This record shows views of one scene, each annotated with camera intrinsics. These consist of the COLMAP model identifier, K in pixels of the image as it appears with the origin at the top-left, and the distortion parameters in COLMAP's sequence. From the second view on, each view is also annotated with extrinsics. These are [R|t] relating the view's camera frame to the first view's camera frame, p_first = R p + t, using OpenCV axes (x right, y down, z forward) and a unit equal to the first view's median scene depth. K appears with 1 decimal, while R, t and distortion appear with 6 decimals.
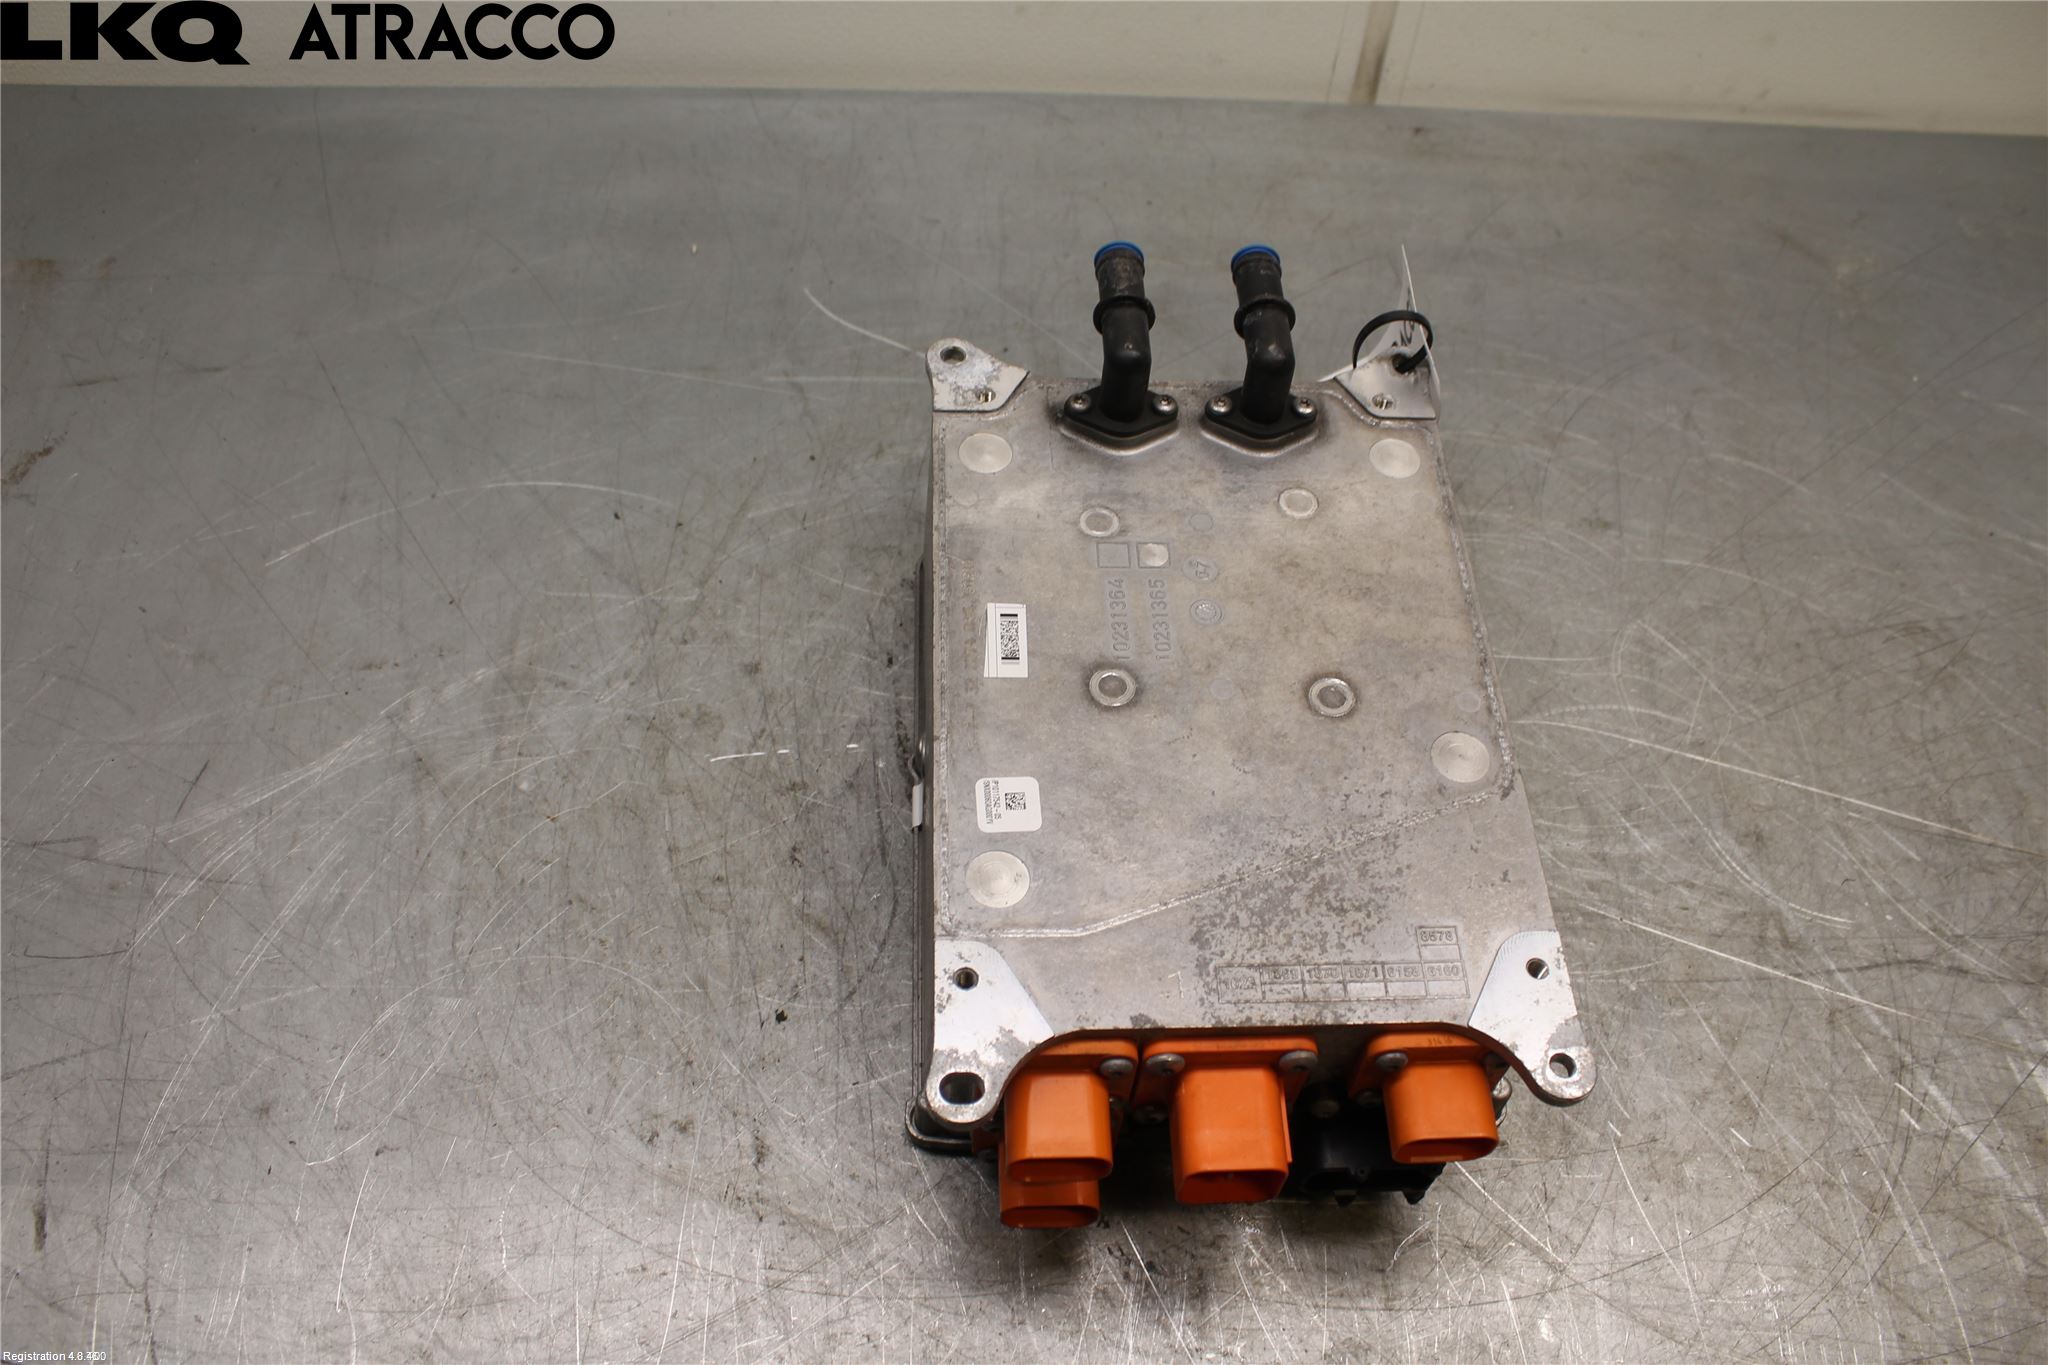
lens RADIAL K [[1675.3, 0, 1011.0], [0, 1675.3, 689.7], [0, 0, 1]] dist [-0.138381, 0.075887]
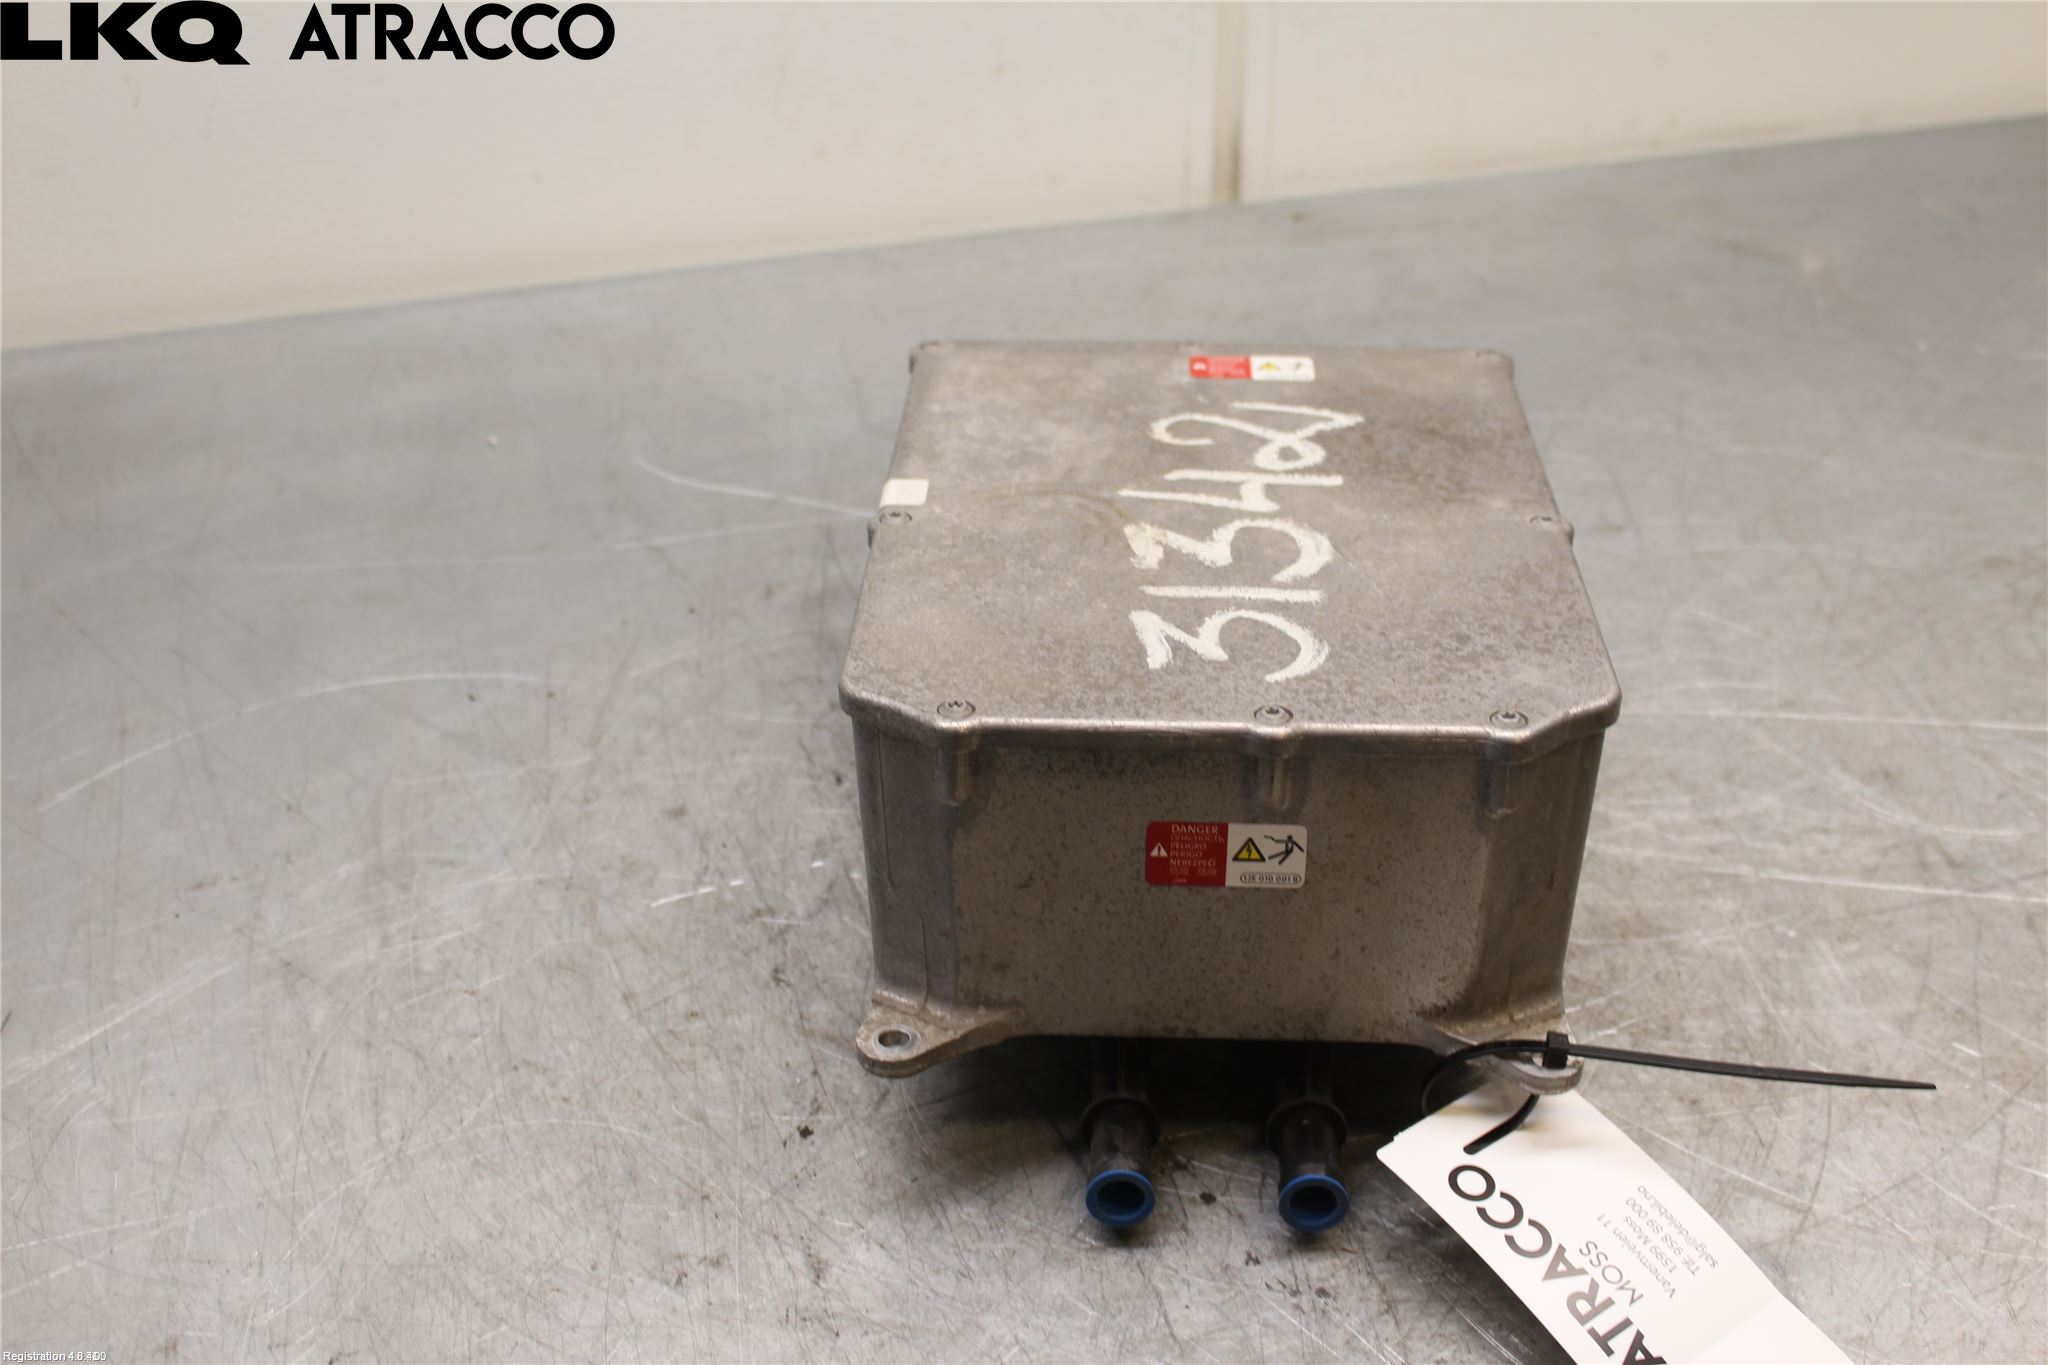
lens RADIAL K [[2471.5, 0, 1015.4], [0, 2471.5, 673.2], [0, 0, 1]] dist [-0.051513, 0.000000]
pose [[0.977880, -0.167033, 0.125896, -0.141222], [0.198031, 0.933100, -0.300181, 0.342344], [-0.067334, 0.318473, 0.945538, -0.201378]]
